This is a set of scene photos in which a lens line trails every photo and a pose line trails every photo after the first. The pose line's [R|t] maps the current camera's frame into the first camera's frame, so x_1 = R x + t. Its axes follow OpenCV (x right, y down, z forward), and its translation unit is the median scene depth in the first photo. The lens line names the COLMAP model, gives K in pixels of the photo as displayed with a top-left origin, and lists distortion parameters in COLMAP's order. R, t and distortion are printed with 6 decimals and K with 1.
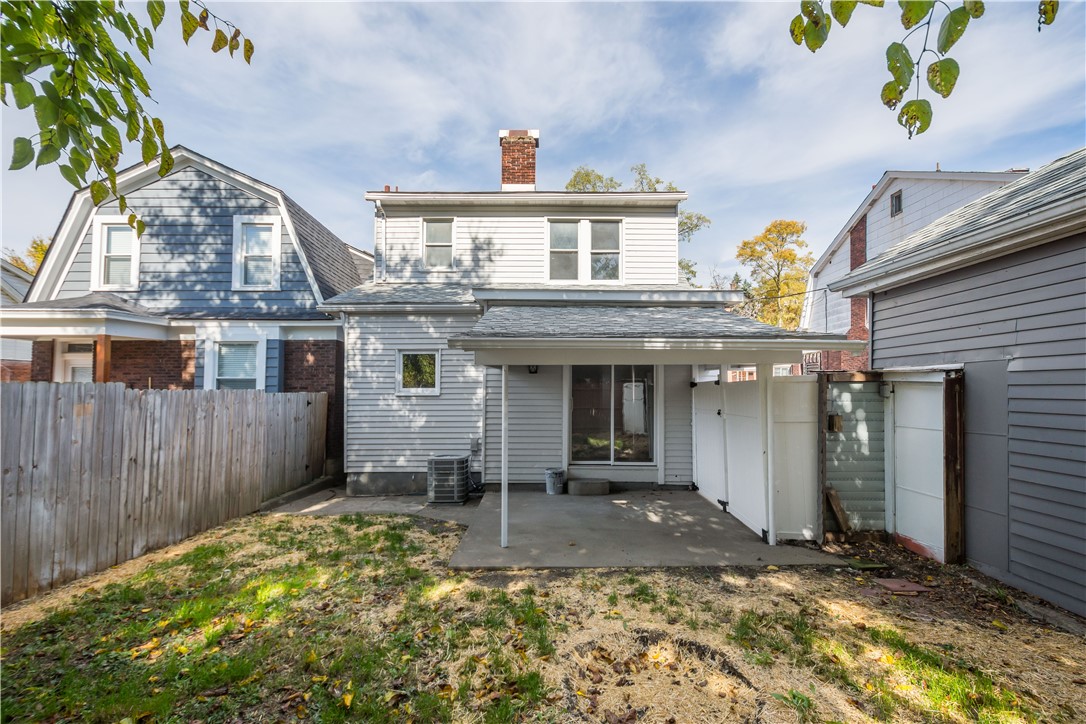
lens RADIAL K [[471.2, 0, 544.1], [0, 471.2, 381.2], [0, 0, 1]] dist [0.006174, -0.000088]
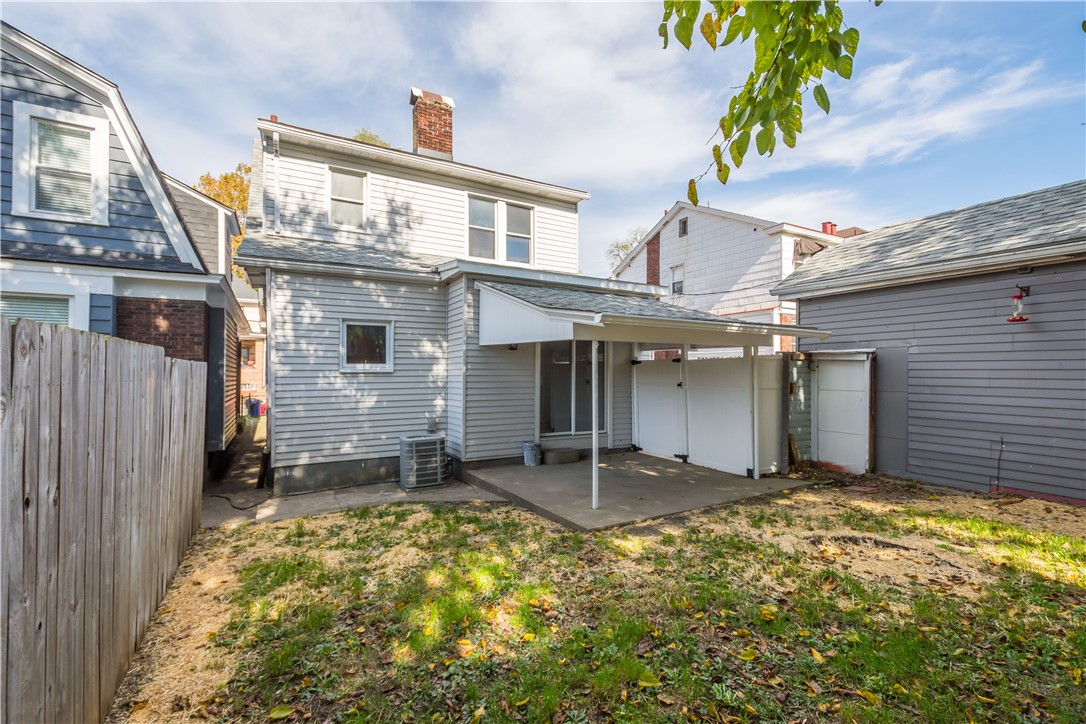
lens RADIAL K [[471.4, 0, 545.6], [0, 471.4, 372.6], [0, 0, 1]] dist [0.002291, -0.000341]
pose [[0.872677, -0.000938, 0.488296, -0.404954], [-0.009135, 0.999792, 0.018247, 0.011714], [-0.488212, -0.020385, 0.872487, 0.067168]]
